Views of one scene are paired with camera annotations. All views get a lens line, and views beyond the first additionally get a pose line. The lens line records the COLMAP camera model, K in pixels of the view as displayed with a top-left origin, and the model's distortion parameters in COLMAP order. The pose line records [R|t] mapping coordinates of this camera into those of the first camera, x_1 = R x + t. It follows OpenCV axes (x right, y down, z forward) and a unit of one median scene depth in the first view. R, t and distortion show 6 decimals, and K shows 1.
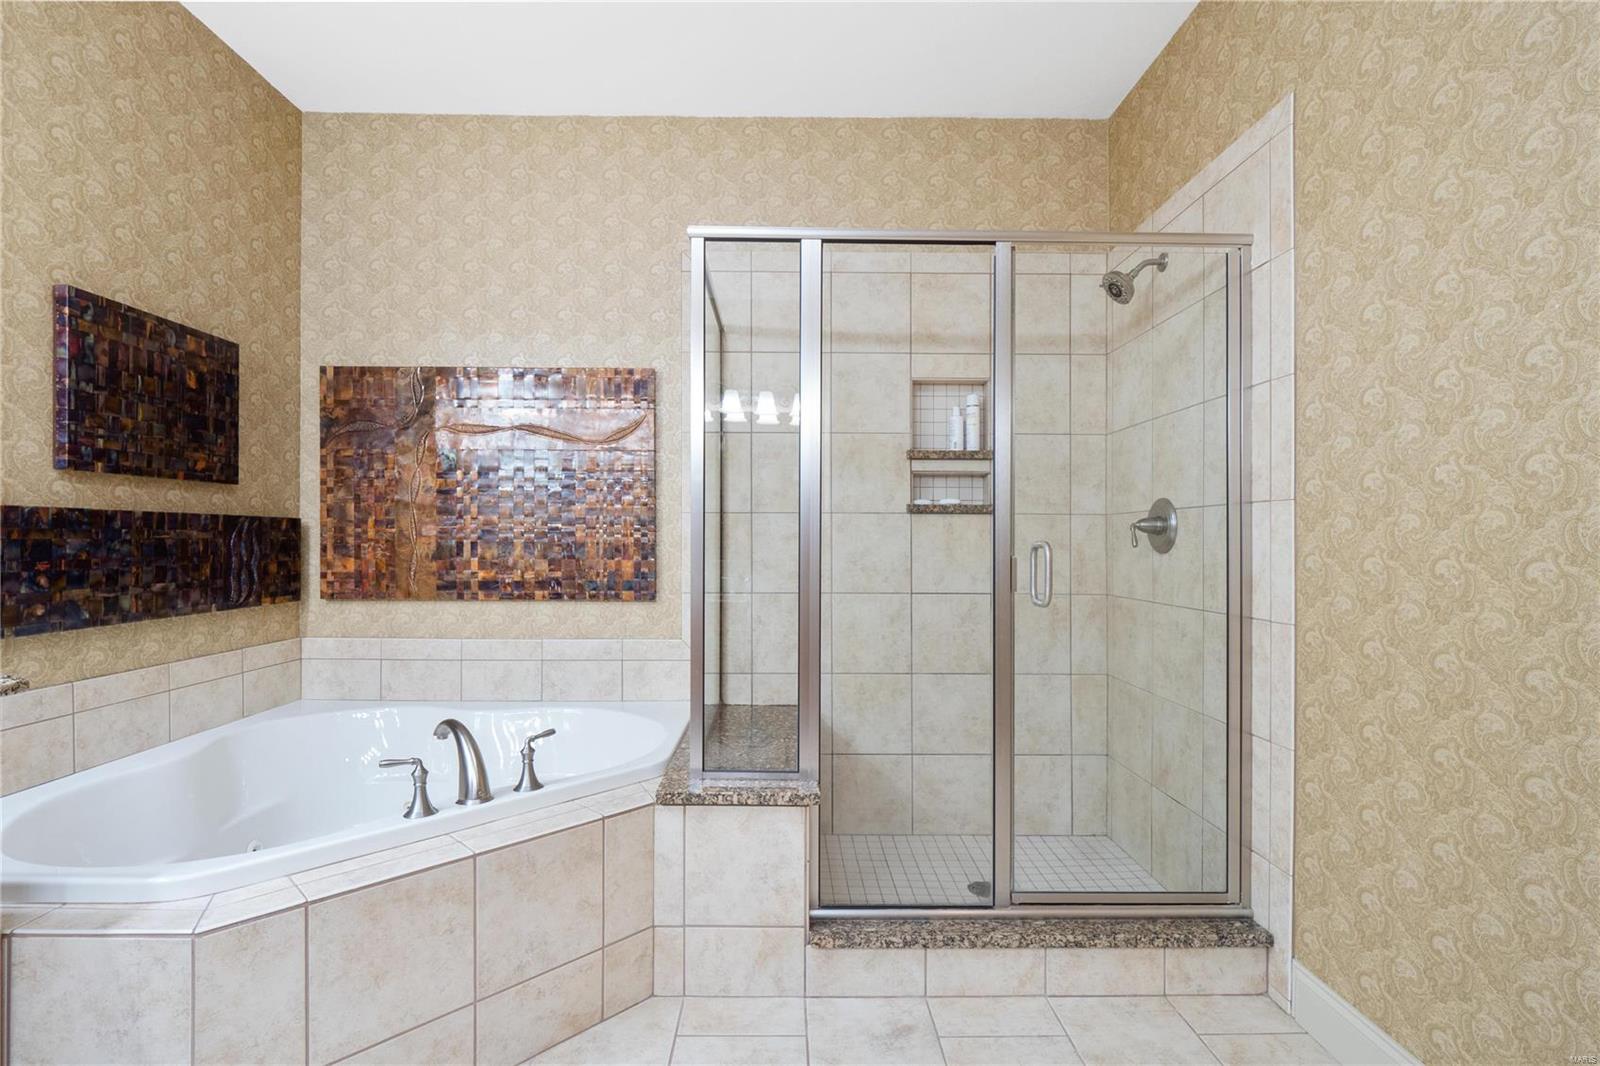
lens RADIAL K [[754.1, 0, 798.8], [0, 754.1, 541.3], [0, 0, 1]] dist [0.001765, -0.005239]
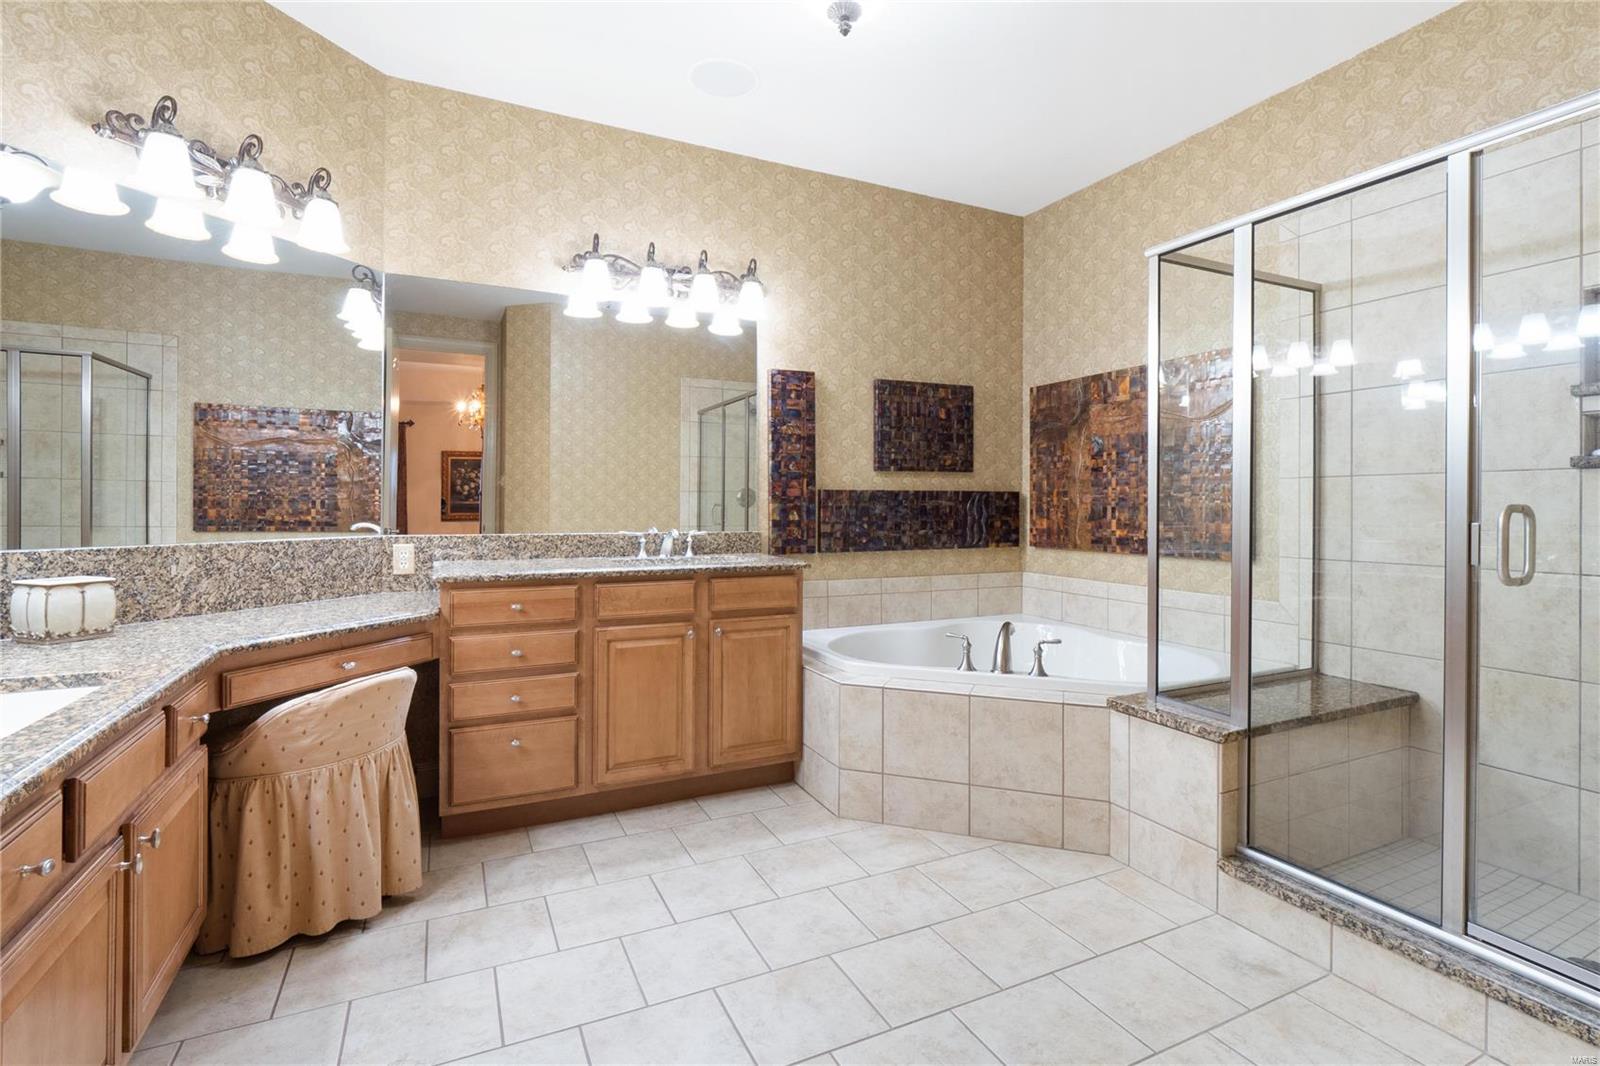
lens RADIAL K [[754.1, 0, 810.9], [0, 754.1, 505.0], [0, 0, 1]] dist [0.001765, -0.005239]
pose [[0.431385, -0.004134, -0.902158, 0.574249], [-0.000253, 0.999989, -0.004703, 0.003557], [0.902168, 0.002257, 0.431379, -0.020144]]
